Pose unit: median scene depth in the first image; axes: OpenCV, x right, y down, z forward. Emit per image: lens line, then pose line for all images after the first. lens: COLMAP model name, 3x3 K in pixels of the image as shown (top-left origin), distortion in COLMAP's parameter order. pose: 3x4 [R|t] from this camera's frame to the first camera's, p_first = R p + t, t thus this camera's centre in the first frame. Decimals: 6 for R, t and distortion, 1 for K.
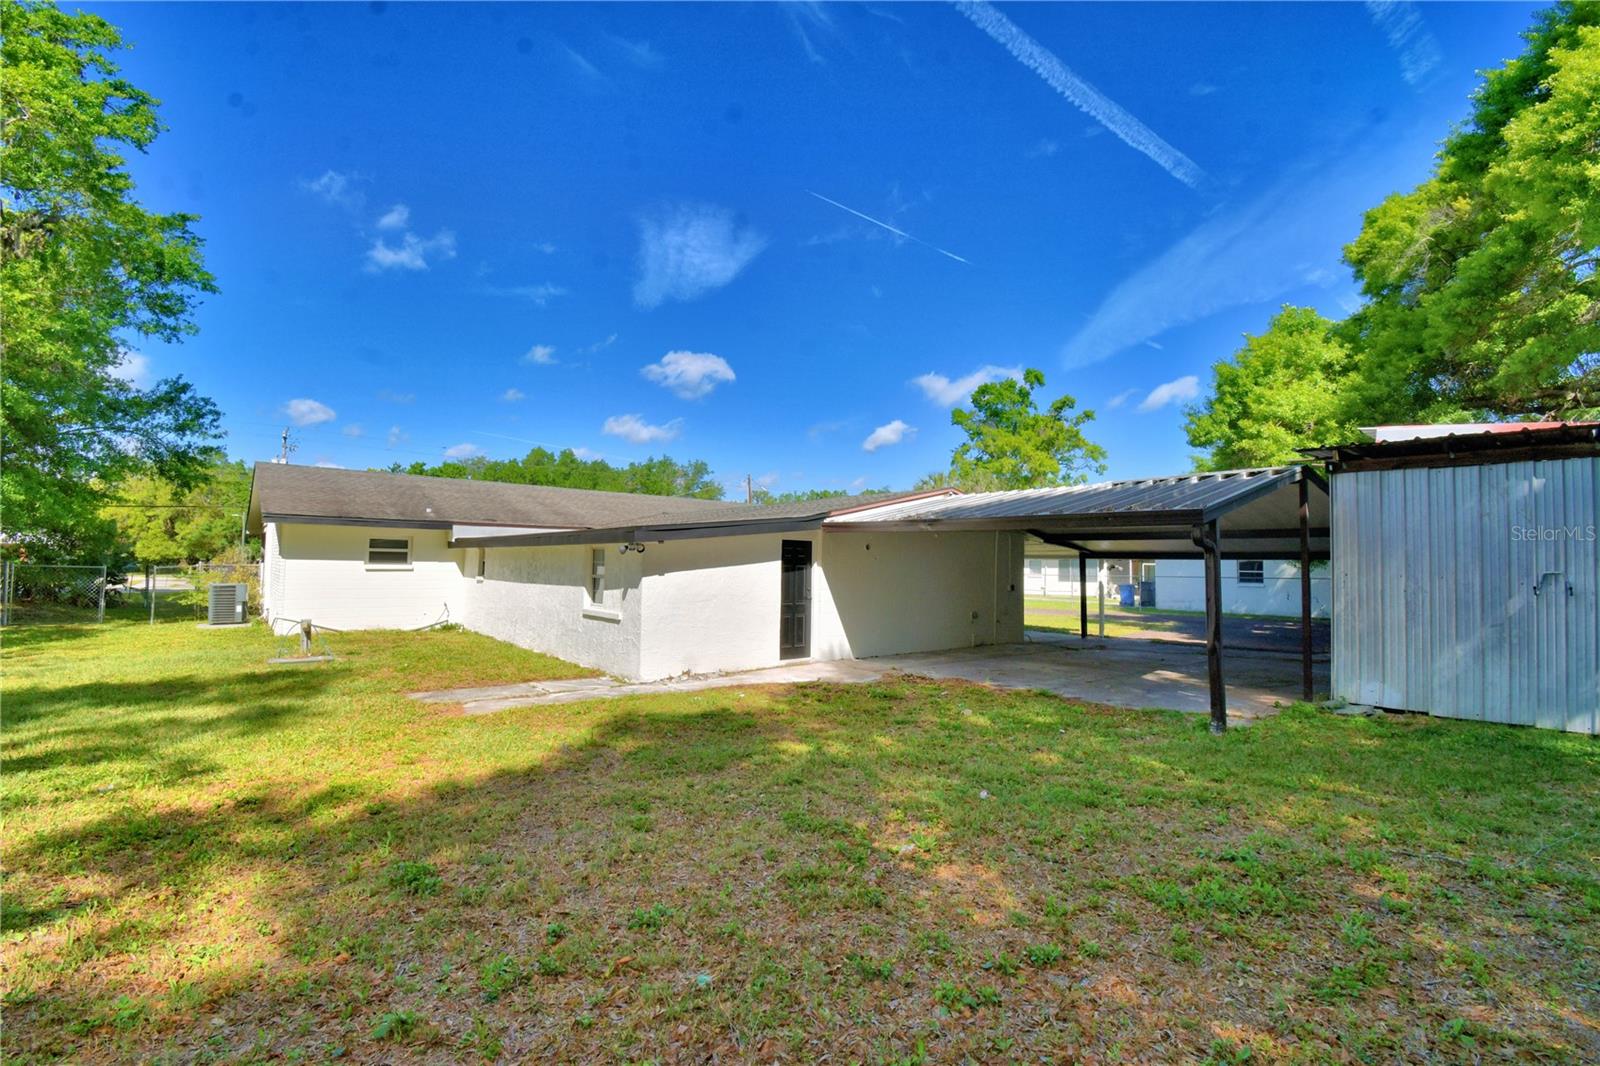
lens RADIAL K [[699.1, 0, 794.5], [0, 699.1, 536.2], [0, 0, 1]] dist [0.020549, -0.026870]
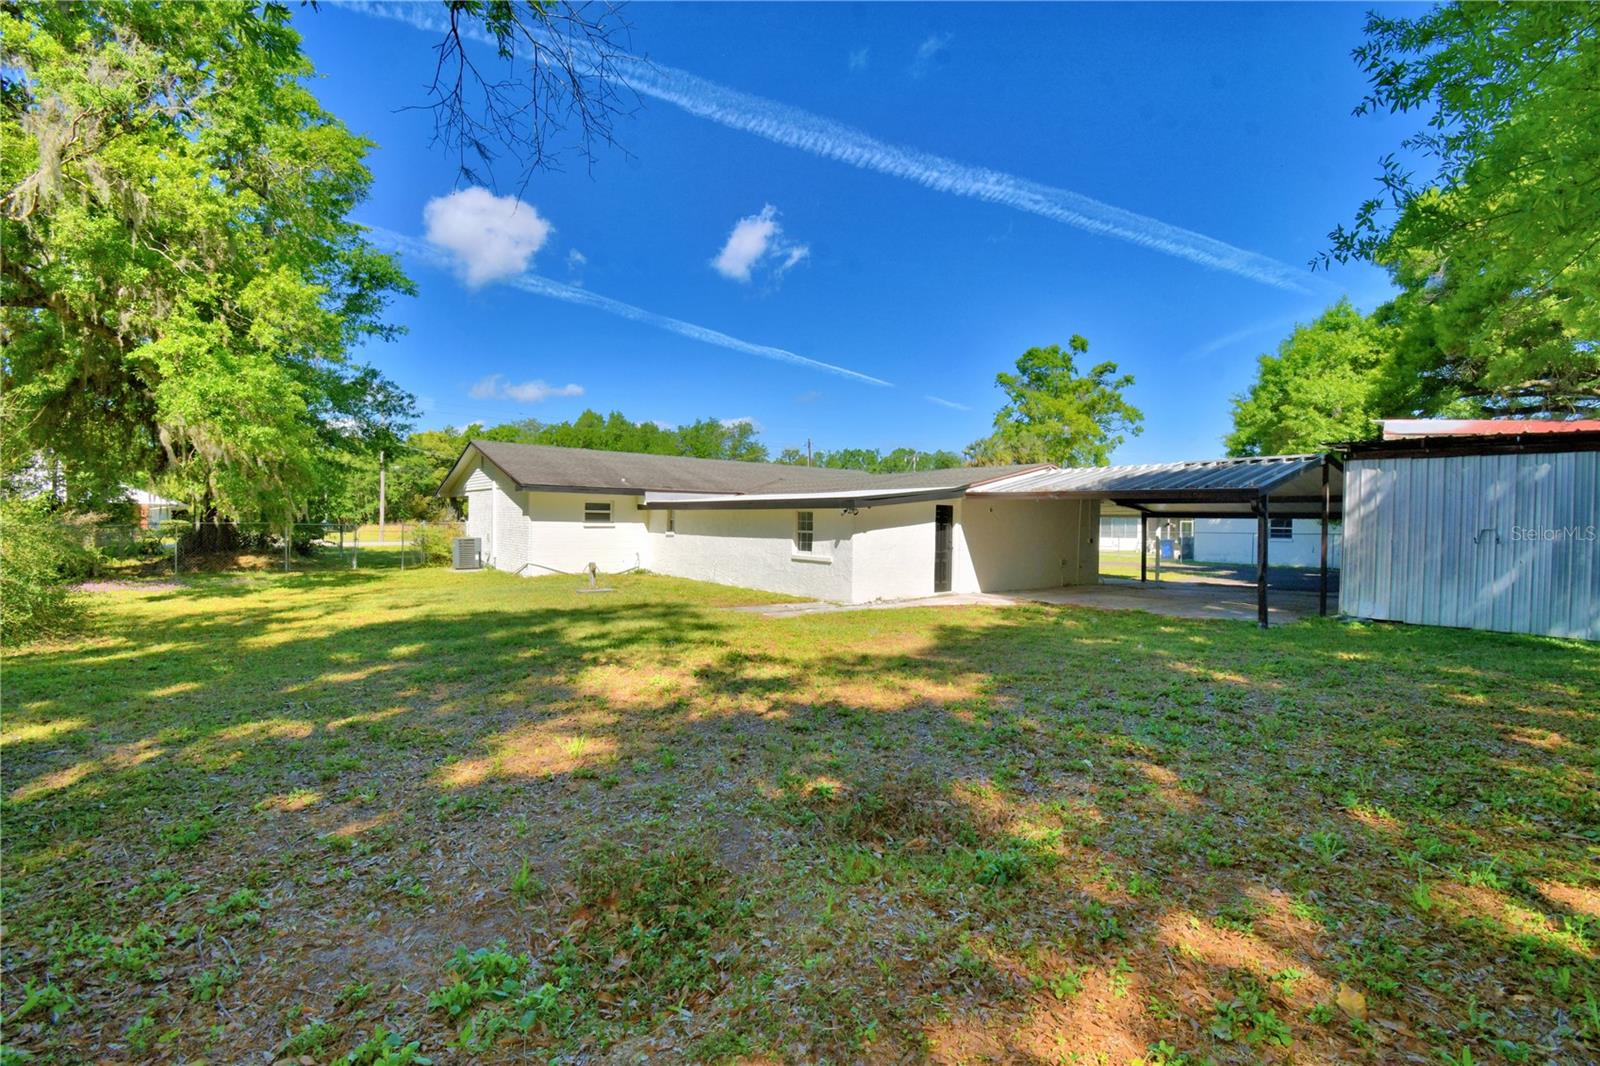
lens RADIAL K [[695.9, 0, 793.1], [0, 695.9, 540.6], [0, 0, 1]] dist [0.022022, -0.032689]
pose [[0.999479, 0.001509, -0.032225, -0.231903], [0.000647, 0.997768, 0.066775, -0.015317], [0.032254, -0.066761, 0.997248, -0.340930]]
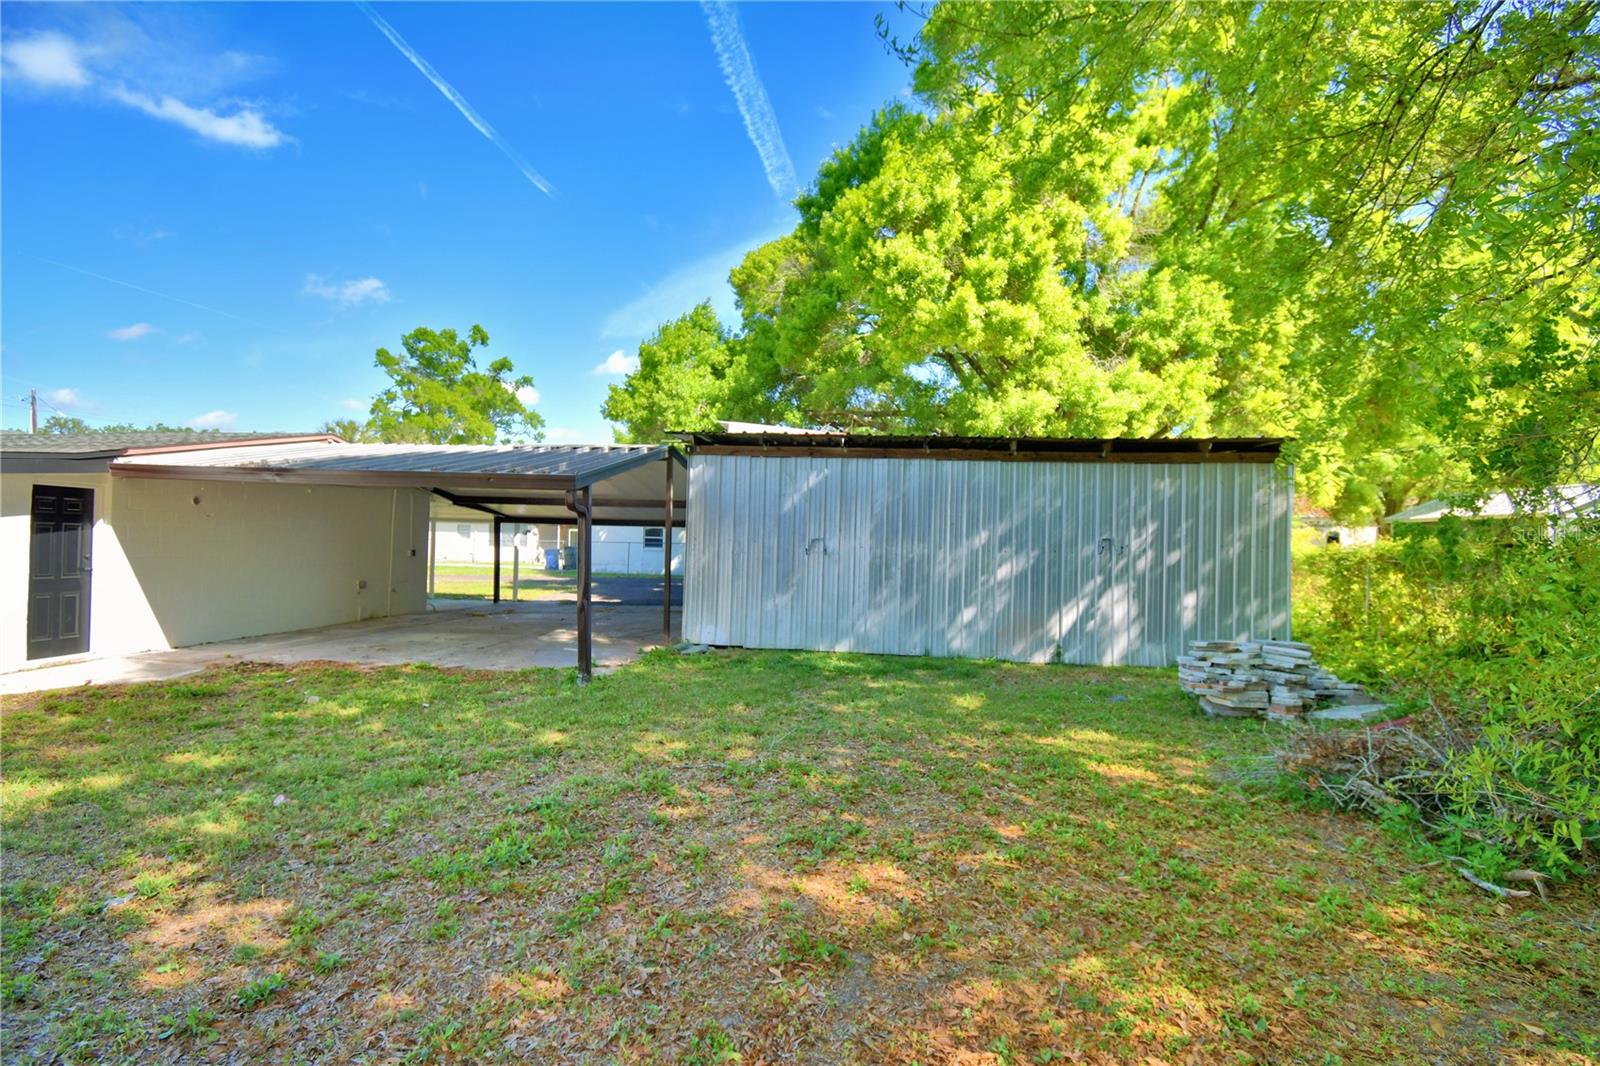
lens RADIAL K [[699.1, 0, 794.5], [0, 699.1, 536.2], [0, 0, 1]] dist [0.020549, -0.026870]
pose [[0.726993, 0.007786, 0.686601, 0.056086], [-0.041454, 0.998609, 0.032568, 0.002430], [-0.685393, -0.052139, 0.726305, 0.001665]]
